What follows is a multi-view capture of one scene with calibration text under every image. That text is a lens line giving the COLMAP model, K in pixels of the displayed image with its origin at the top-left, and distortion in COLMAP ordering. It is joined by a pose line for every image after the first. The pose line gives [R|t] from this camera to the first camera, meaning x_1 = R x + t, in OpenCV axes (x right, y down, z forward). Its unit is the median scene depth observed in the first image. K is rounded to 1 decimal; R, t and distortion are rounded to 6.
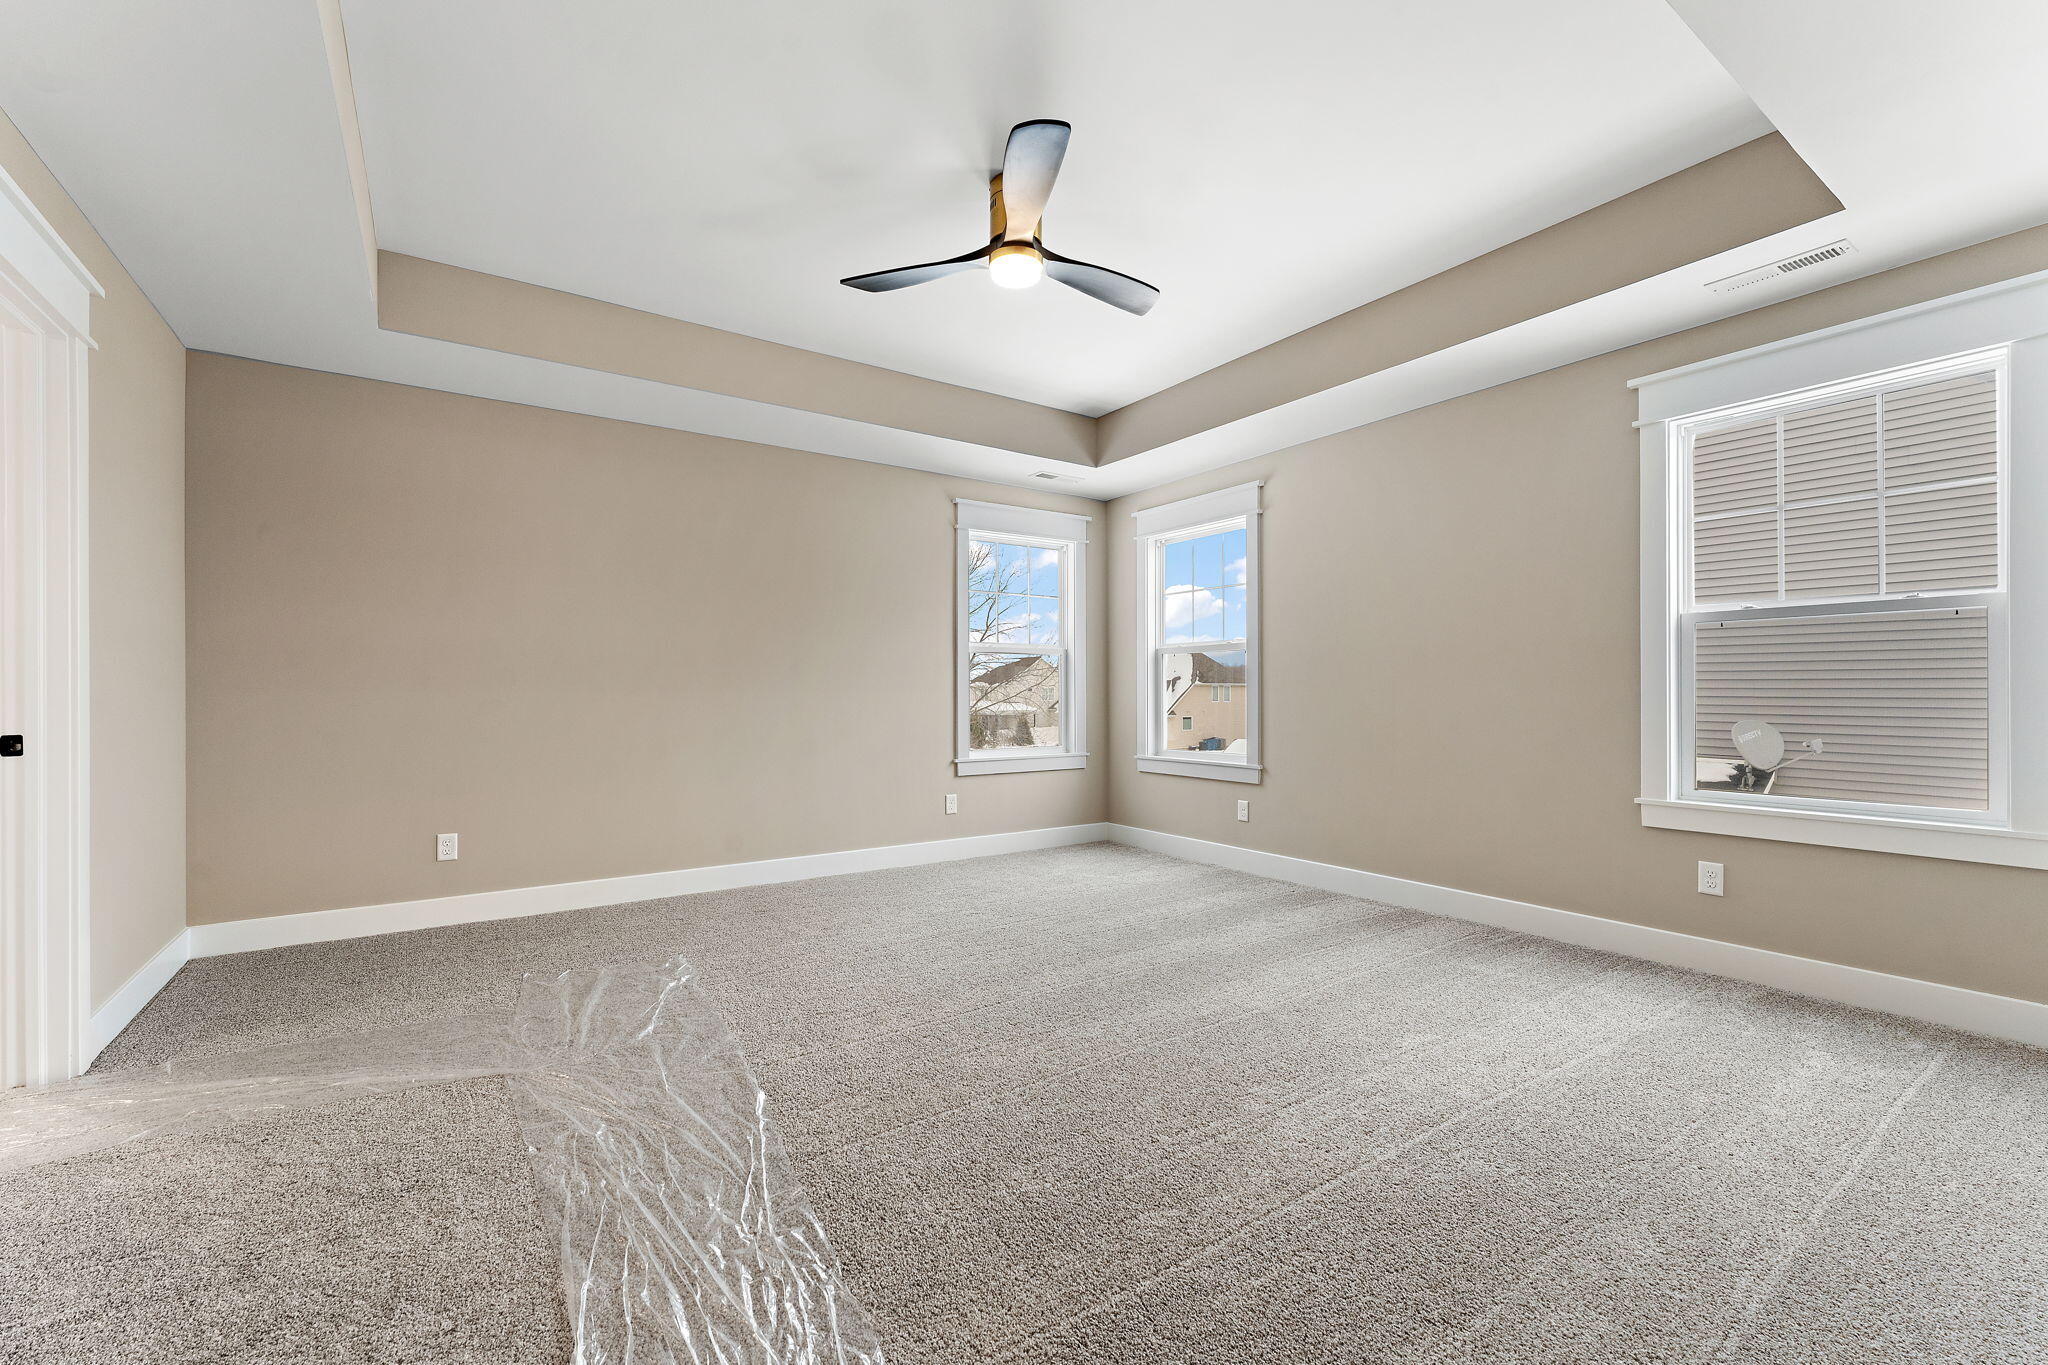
lens RADIAL K [[852.4, 0, 1004.9], [0, 852.4, 697.7], [0, 0, 1]] dist [-0.004845, 0.001226]
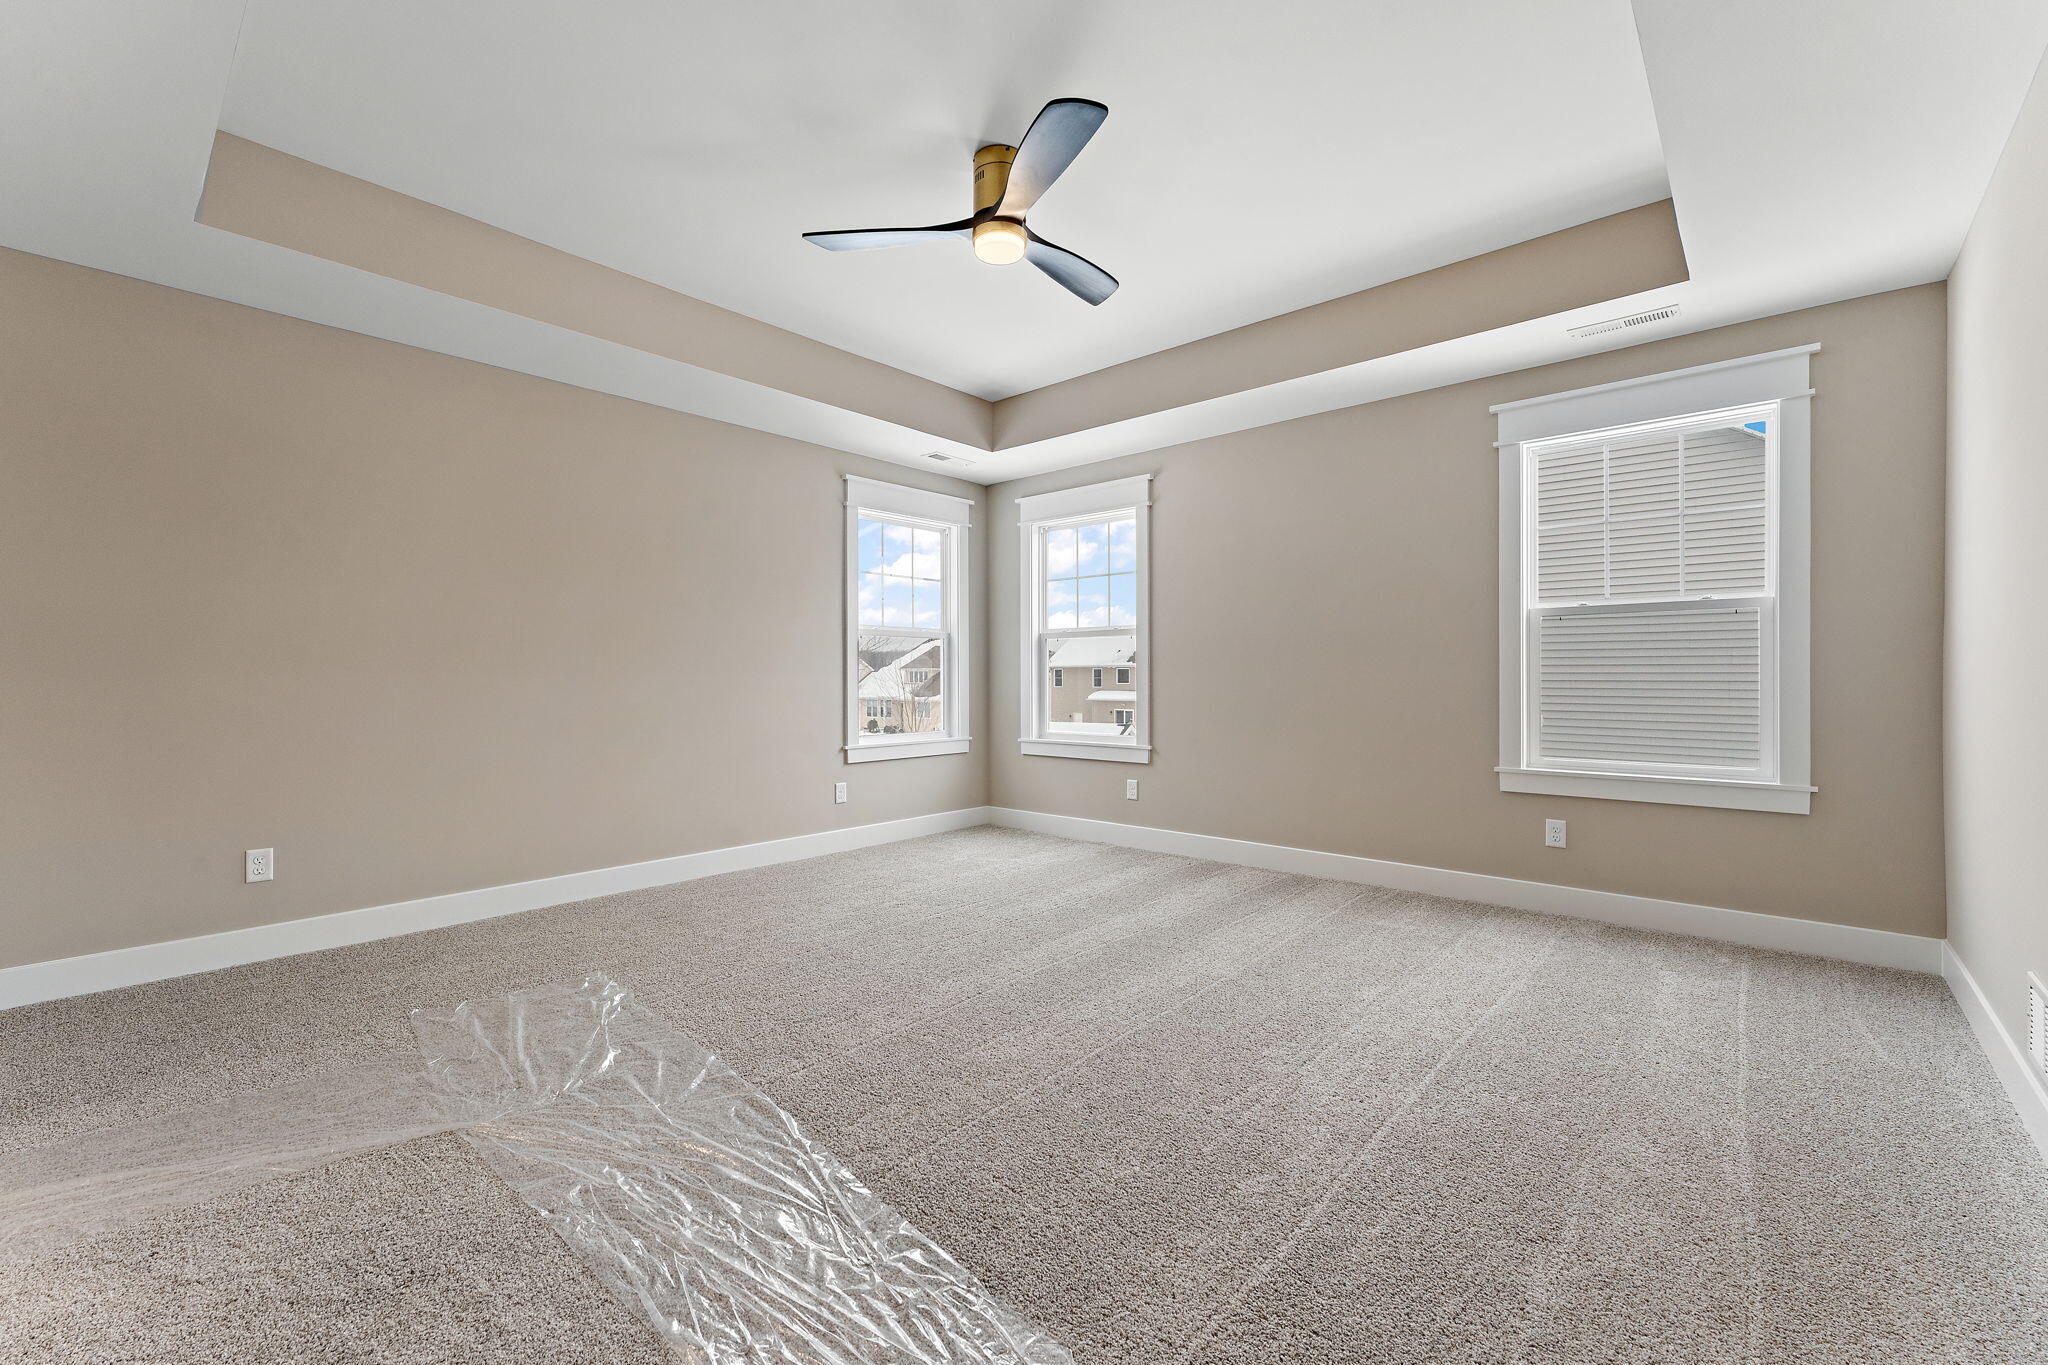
lens RADIAL K [[852.4, 0, 1017.7], [0, 852.4, 682.4], [0, 0, 1]] dist [-0.004845, 0.001226]
pose [[0.970040, -0.001958, 0.242935, -0.201737], [0.001869, 0.999998, 0.000599, 0.000722], [-0.242936, -0.000127, 0.970042, 0.040190]]
